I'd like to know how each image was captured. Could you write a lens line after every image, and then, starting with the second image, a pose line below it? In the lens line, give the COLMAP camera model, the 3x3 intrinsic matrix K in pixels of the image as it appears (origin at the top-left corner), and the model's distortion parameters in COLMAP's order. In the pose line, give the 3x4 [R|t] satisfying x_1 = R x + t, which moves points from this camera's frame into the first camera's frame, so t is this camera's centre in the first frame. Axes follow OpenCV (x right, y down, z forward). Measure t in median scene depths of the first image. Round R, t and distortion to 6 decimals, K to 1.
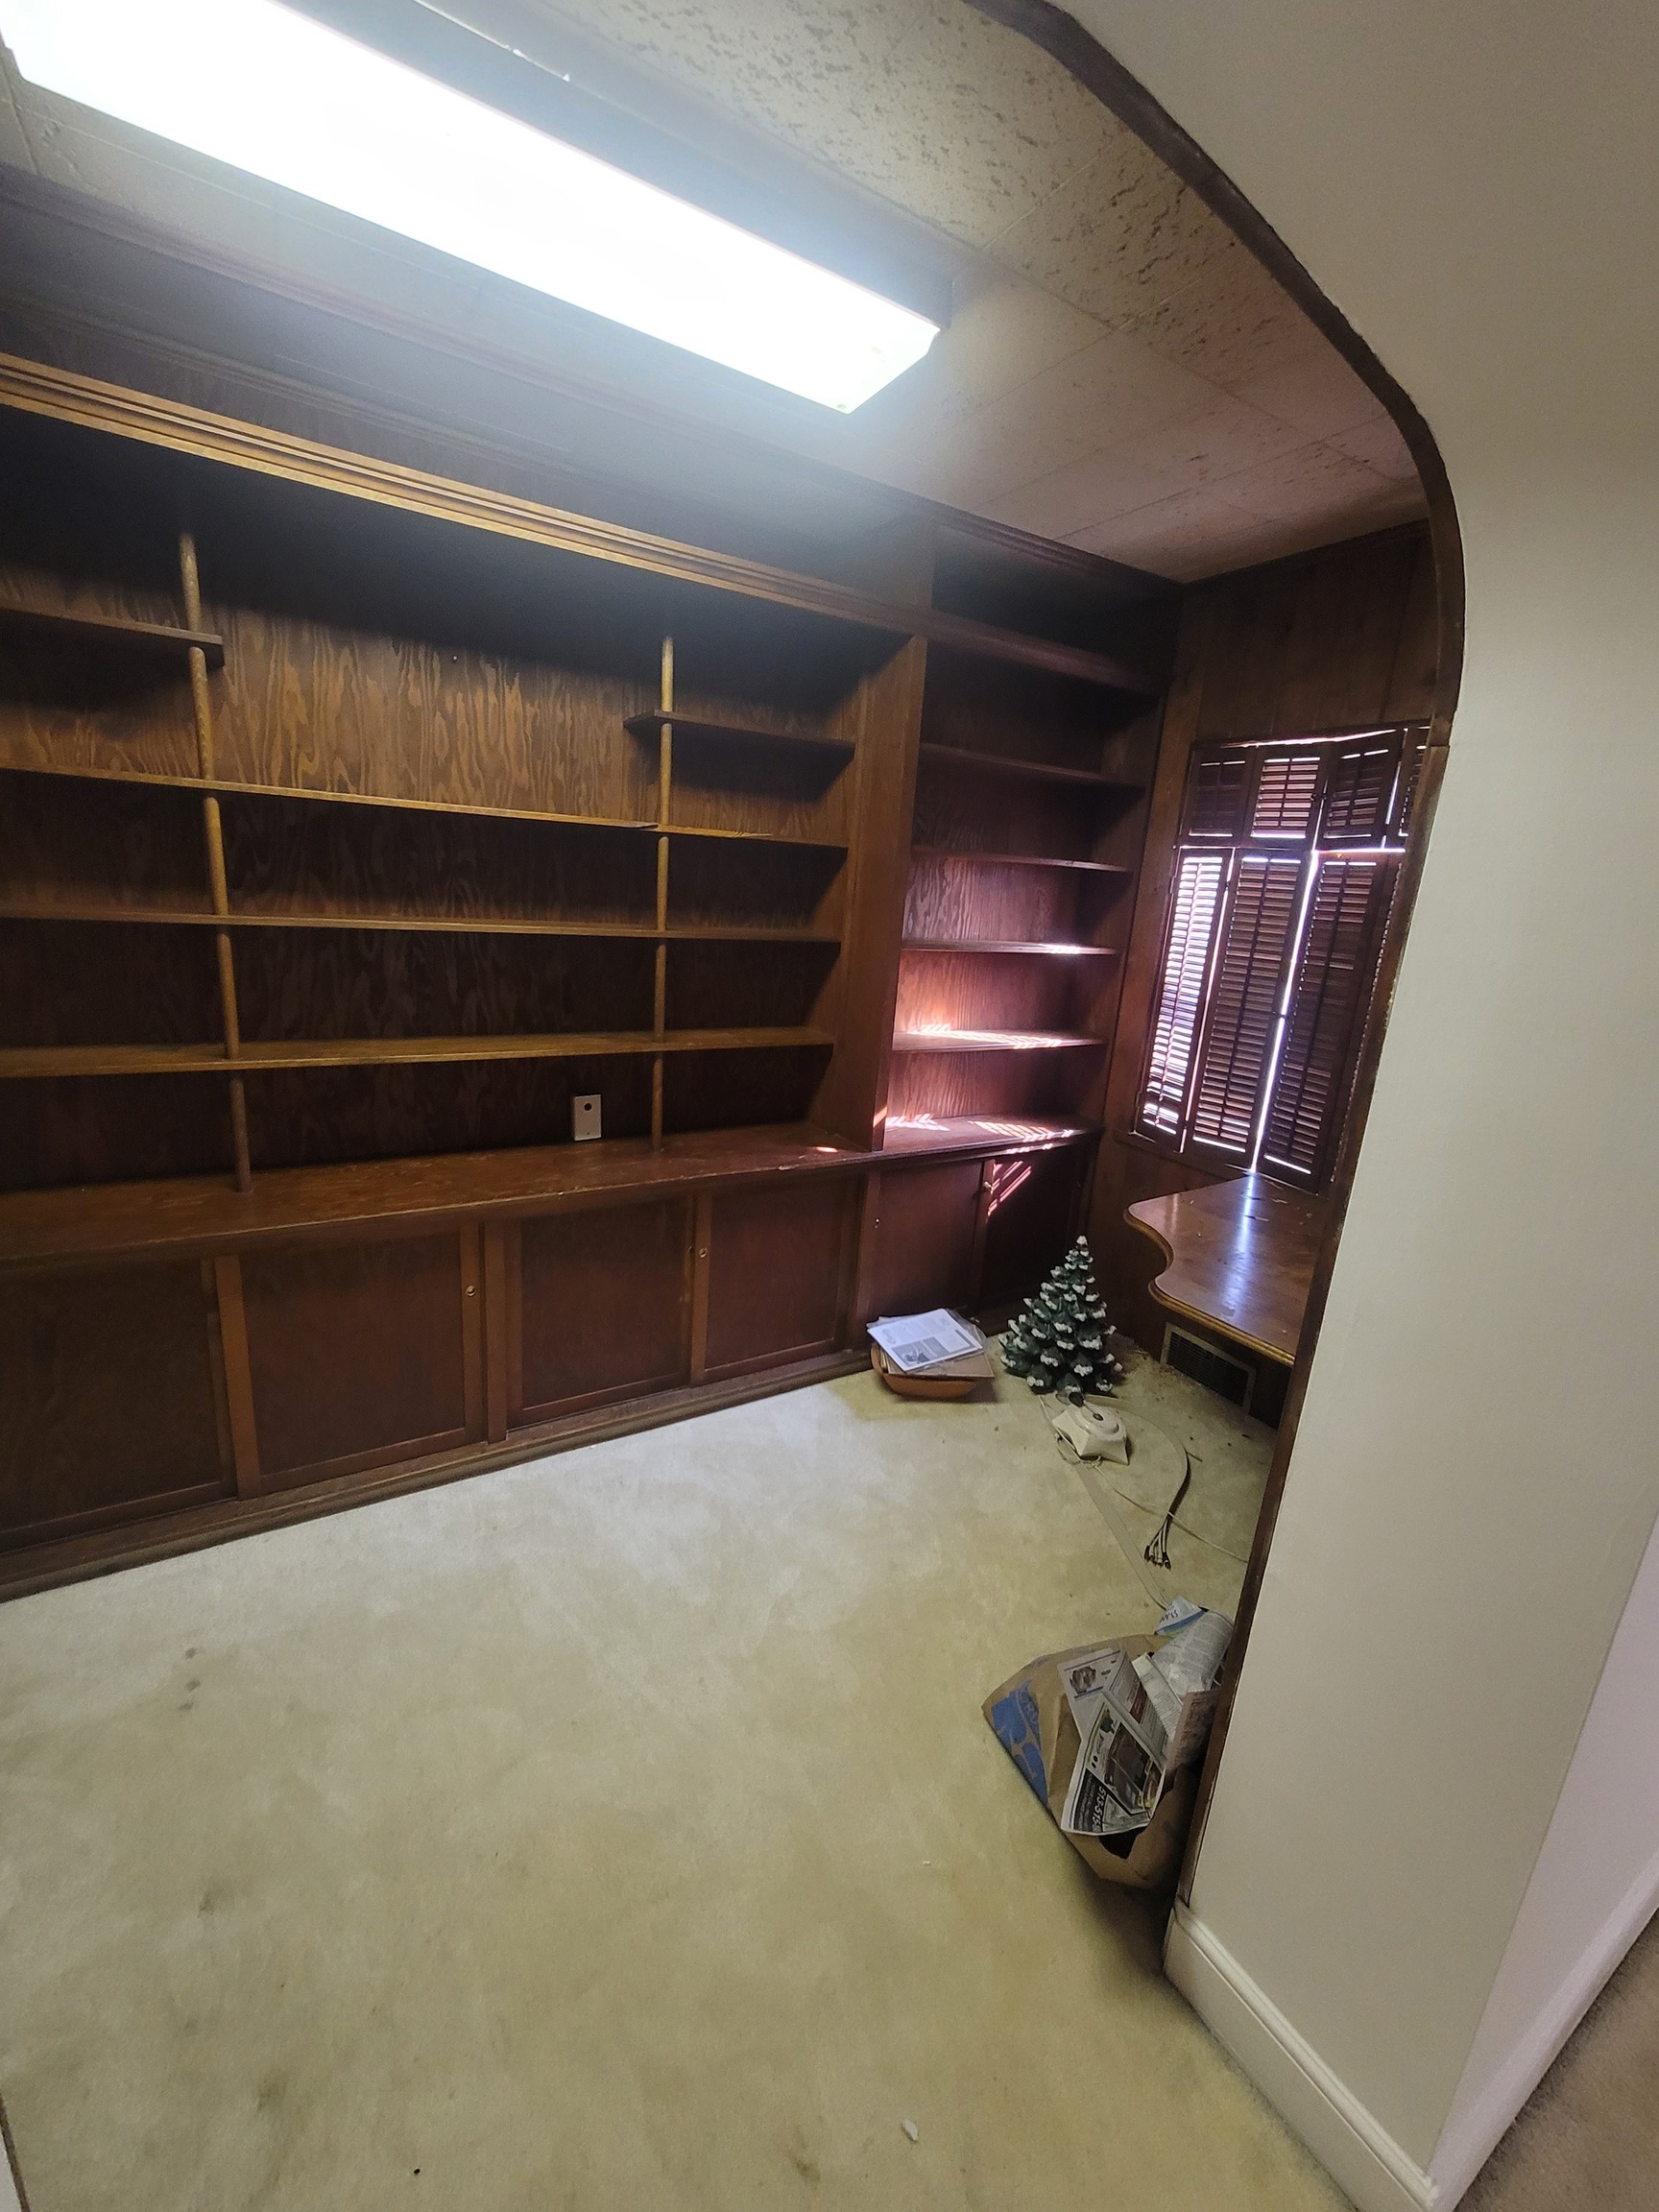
lens RADIAL K [[899.3, 0, 835.2], [0, 899.3, 1106.4], [0, 0, 1]] dist [-0.006016, 0.001326]
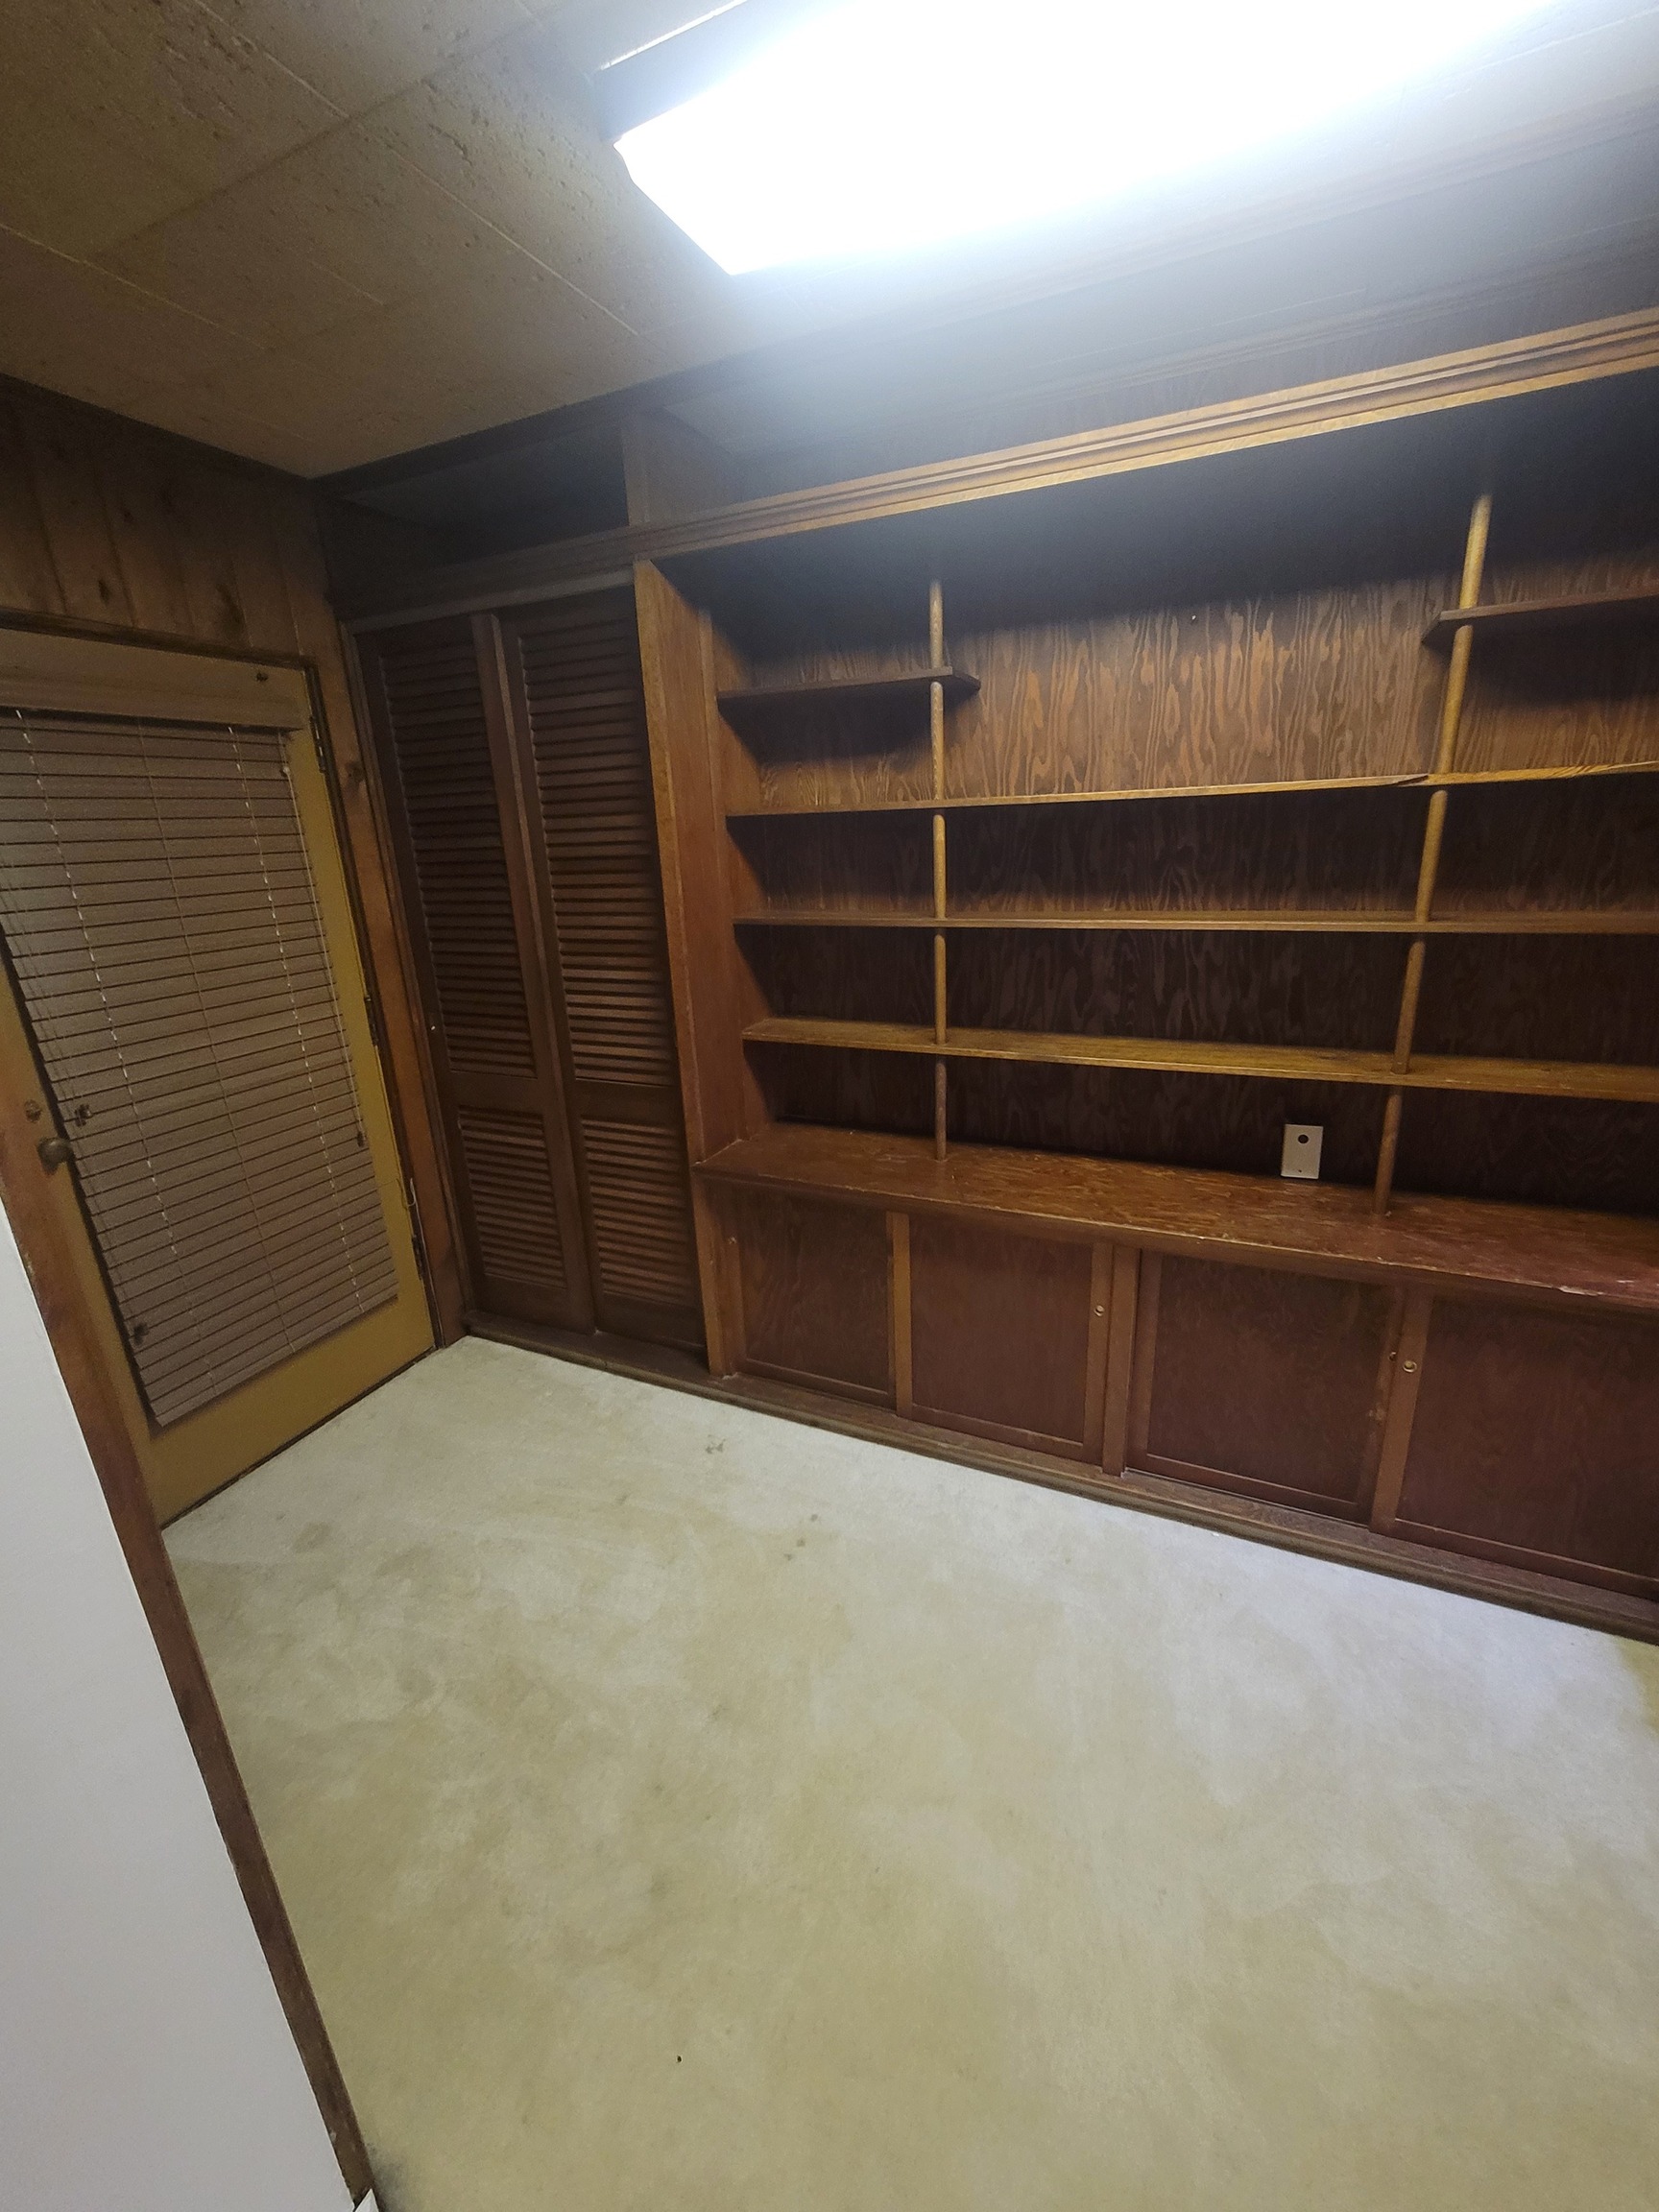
lens RADIAL K [[899.3, 0, 830.4], [0, 899.3, 1106.9], [0, 0, 1]] dist [-0.006016, 0.001326]
pose [[0.548088, 0.159748, -0.821024, 0.176557], [-0.126613, 0.986126, 0.107349, -0.070214], [0.826782, 0.045116, 0.560710, 0.219144]]
